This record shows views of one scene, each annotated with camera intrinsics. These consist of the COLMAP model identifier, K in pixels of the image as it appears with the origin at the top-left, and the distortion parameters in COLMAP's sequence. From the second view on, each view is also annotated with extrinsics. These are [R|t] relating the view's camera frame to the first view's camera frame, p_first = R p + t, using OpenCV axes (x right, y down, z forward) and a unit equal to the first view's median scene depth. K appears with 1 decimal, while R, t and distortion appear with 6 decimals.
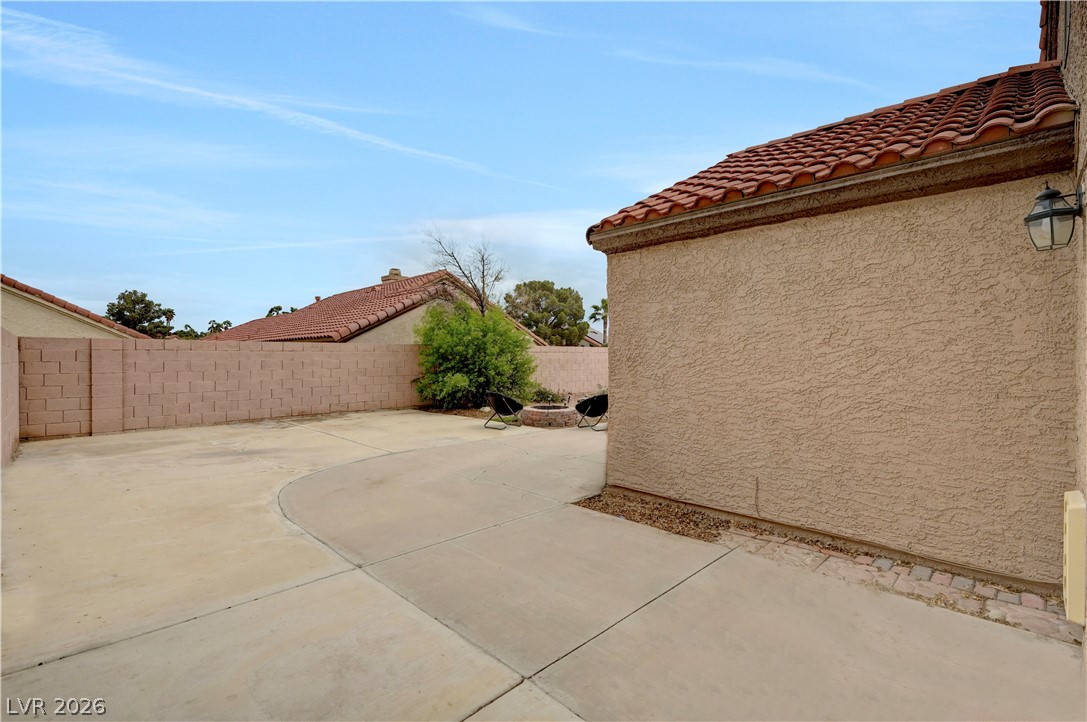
lens RADIAL K [[471.2, 0, 549.7], [0, 471.2, 360.0], [0, 0, 1]] dist [-0.000574, 0.001164]
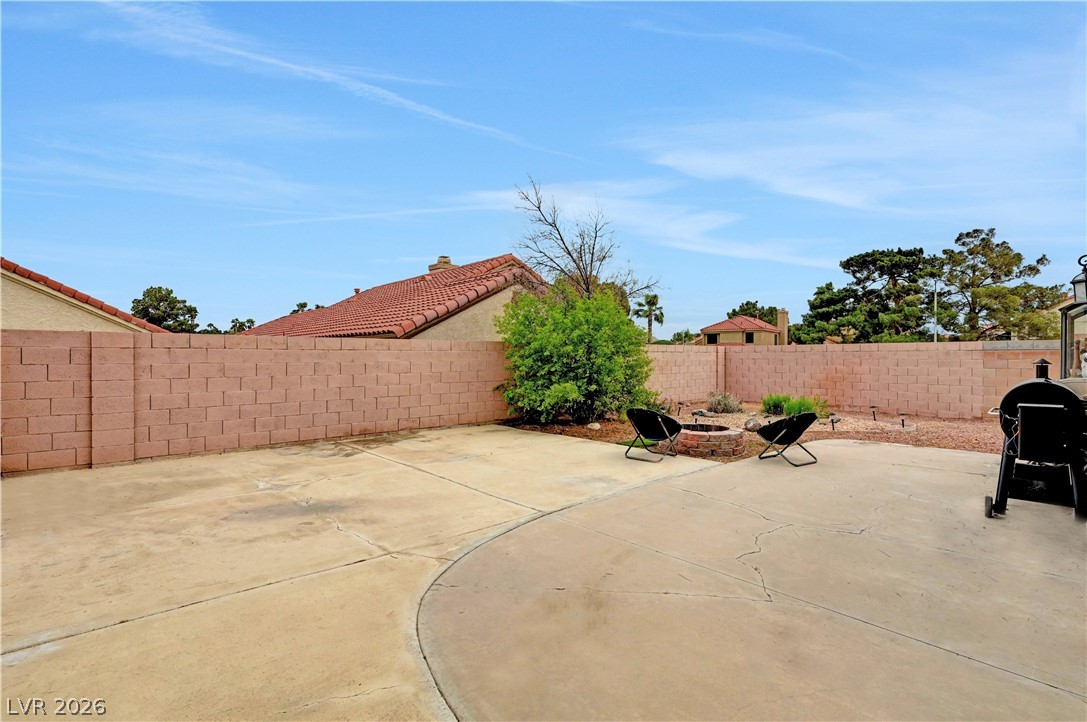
lens RADIAL K [[471.2, 0, 541.7], [0, 471.2, 358.1], [0, 0, 1]] dist [-0.000574, 0.001164]
pose [[0.999095, 0.002210, -0.042471, -0.196772], [-0.002299, 0.999995, -0.002057, -0.004575], [0.042466, 0.002153, 0.999096, 0.238439]]
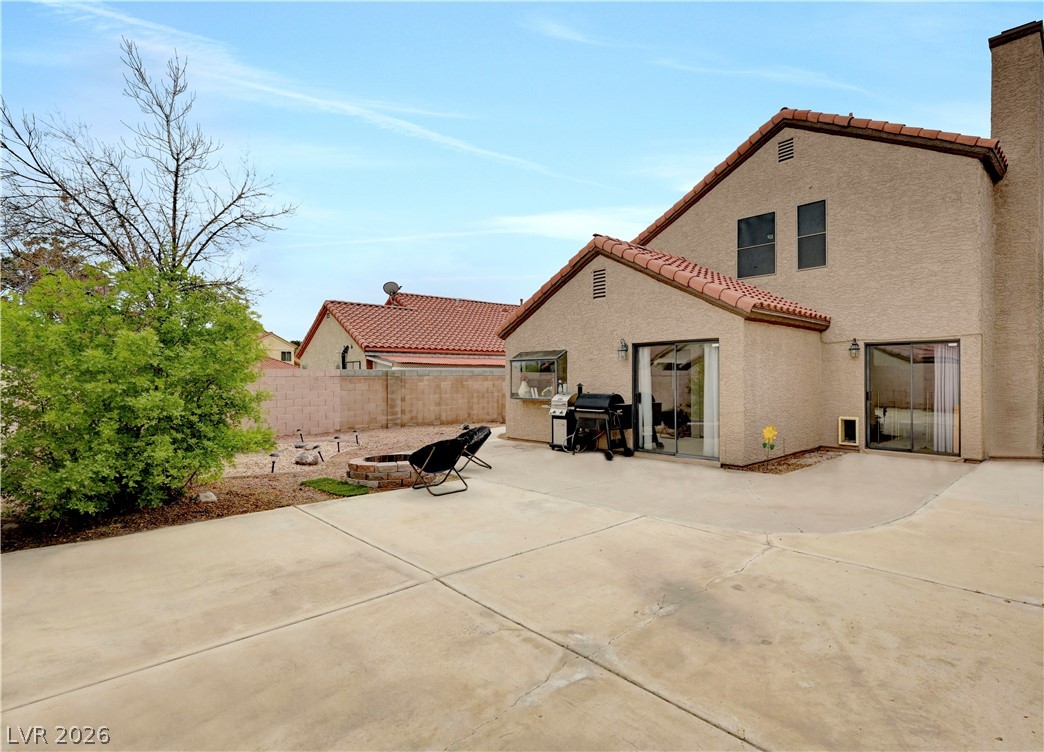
lens RADIAL K [[545.2, 0, 525.8], [0, 545.2, 376.3], [0, 0, 1]] dist [0.005860, 0.002468]
pose [[0.057329, 0.005495, 0.998340, -0.827787], [0.006394, 0.999962, -0.005871, -0.016041], [-0.998335, 0.006720, 0.057292, 0.769329]]
